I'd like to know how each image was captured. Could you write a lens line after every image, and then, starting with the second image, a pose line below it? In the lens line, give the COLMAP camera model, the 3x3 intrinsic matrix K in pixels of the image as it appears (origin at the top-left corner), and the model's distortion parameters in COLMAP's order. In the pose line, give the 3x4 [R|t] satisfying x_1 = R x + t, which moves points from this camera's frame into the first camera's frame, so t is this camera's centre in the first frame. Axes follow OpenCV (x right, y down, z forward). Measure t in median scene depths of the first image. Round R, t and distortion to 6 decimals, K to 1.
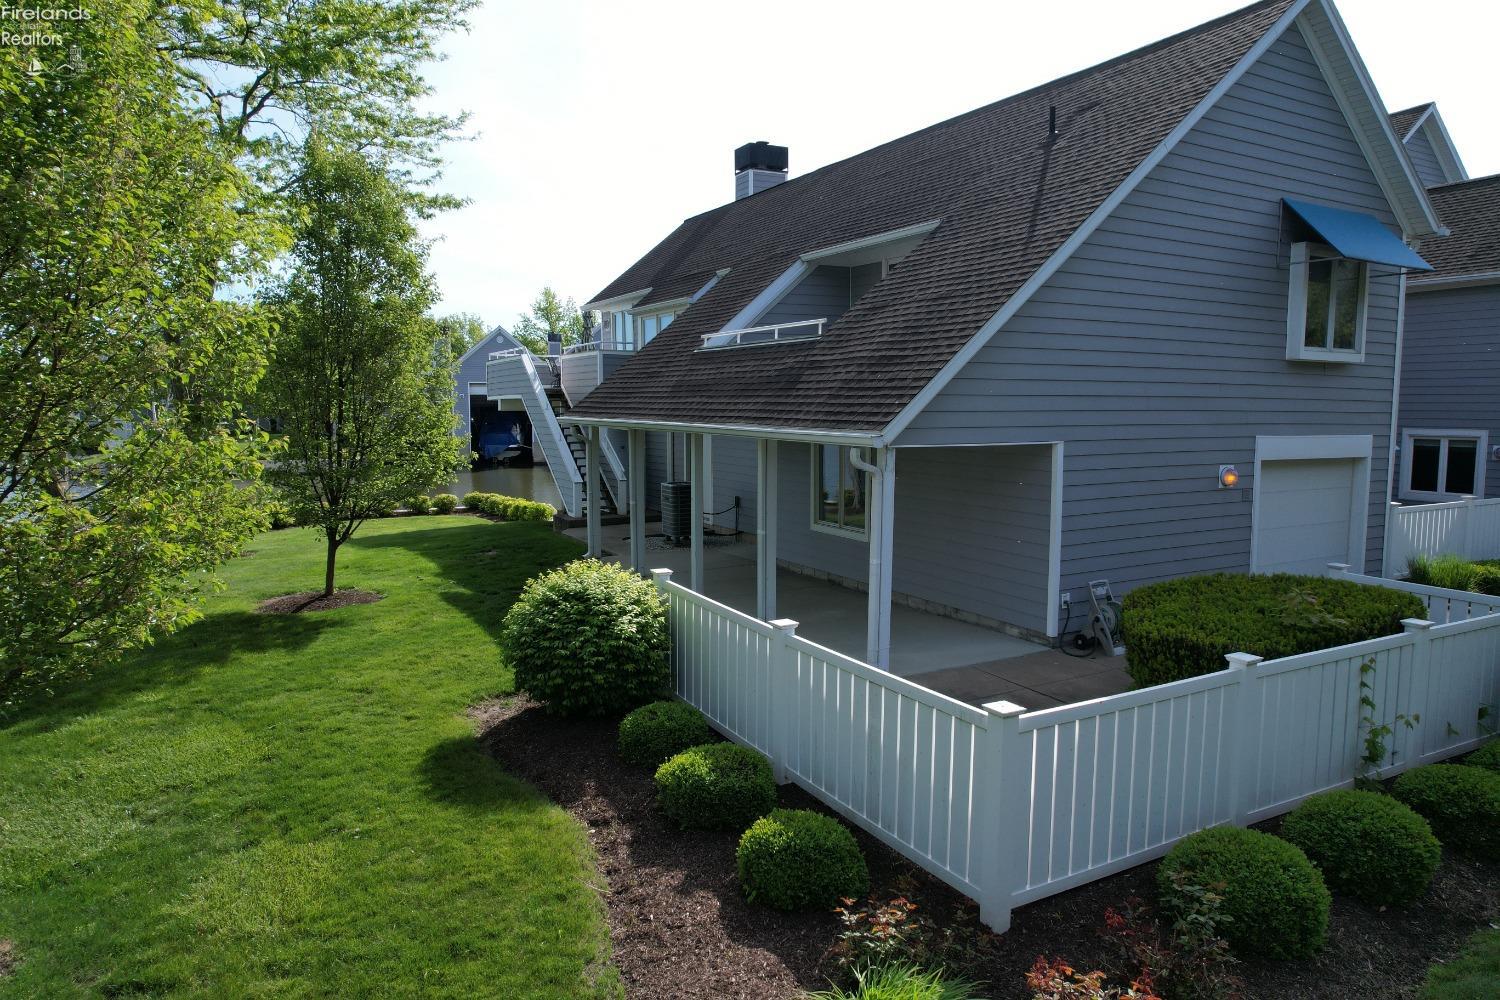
lens RADIAL K [[960.5, 0, 753.5], [0, 960.5, 501.0], [0, 0, 1]] dist [-0.092467, 0.078107]
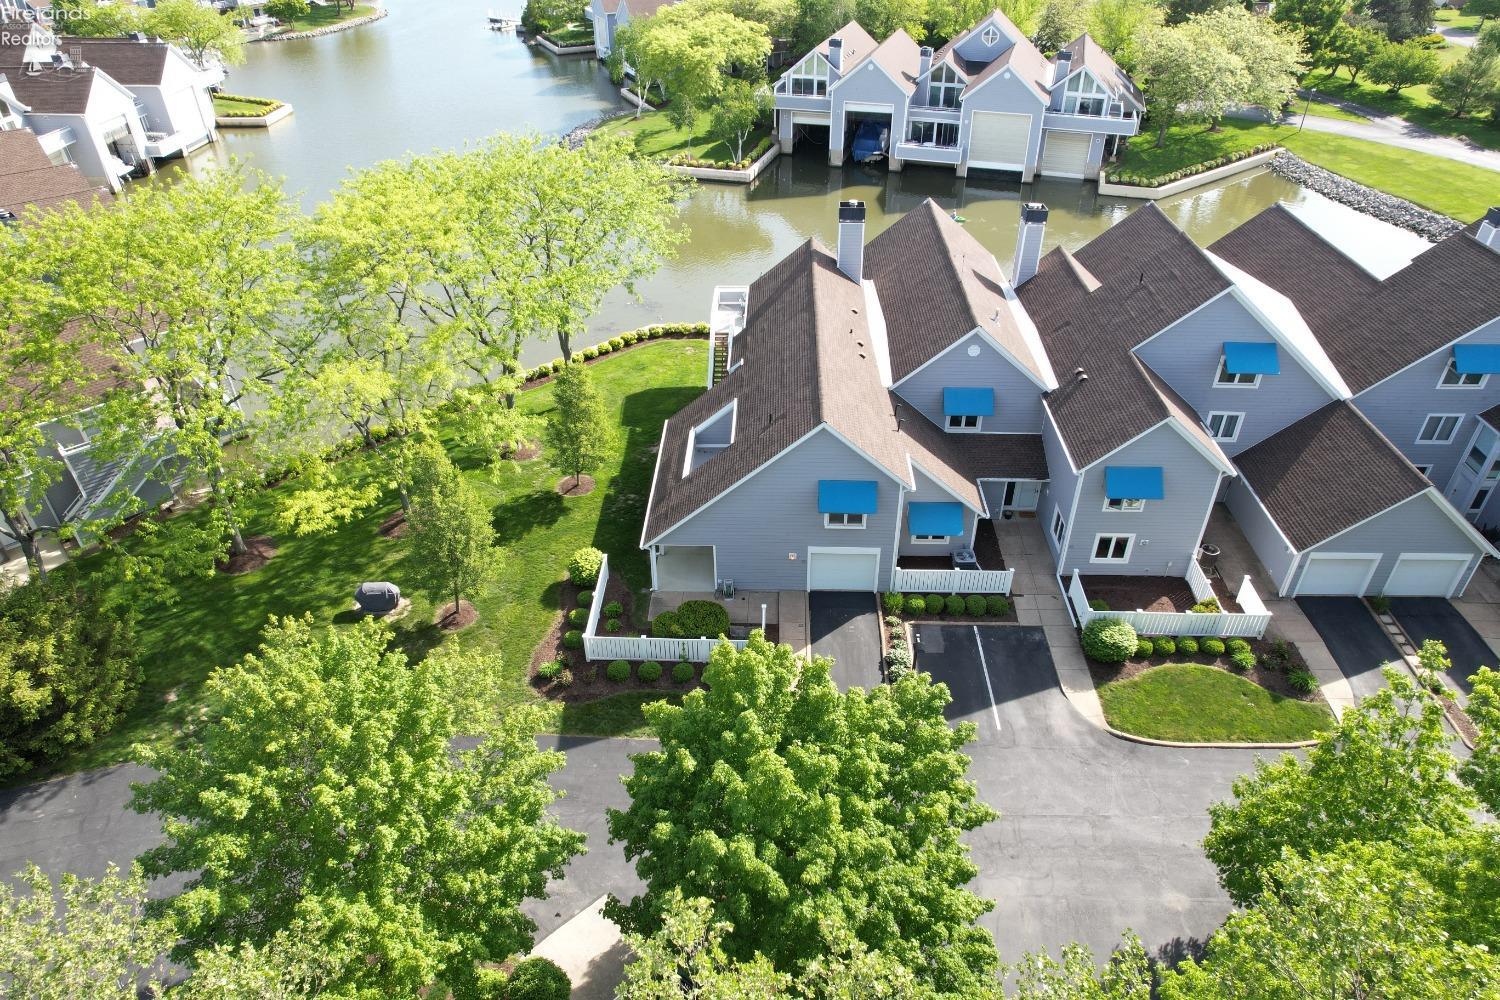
lens RADIAL K [[960.5, 0, 753.5], [0, 960.5, 501.0], [0, 0, 1]] dist [-0.092467, 0.078107]
pose [[0.864999, 0.287430, -0.411291, 1.567921], [-0.045903, 0.861567, 0.505564, -1.690397], [0.499669, -0.418433, 0.758449, -1.296808]]
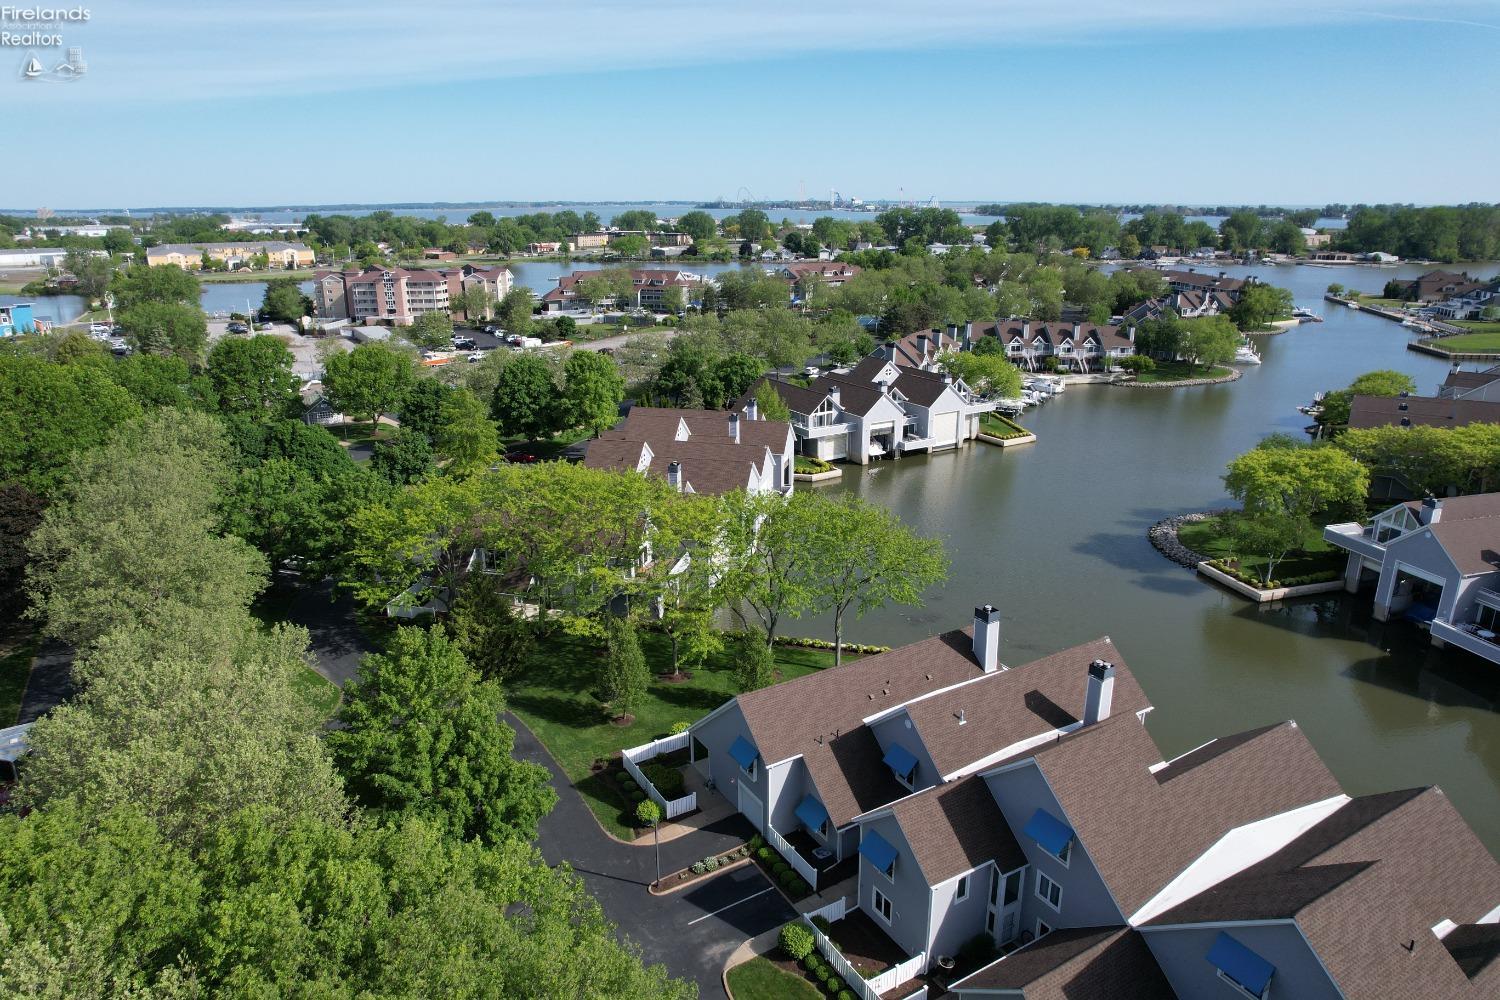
lens RADIAL K [[960.5, 0, 753.5], [0, 960.5, 501.0], [0, 0, 1]] dist [-0.092467, 0.078107]
pose [[0.042658, 0.300537, -0.952816, 4.434623], [-0.094493, 0.950622, 0.295615, -2.659712], [0.994611, 0.077424, 0.068950, 0.643531]]
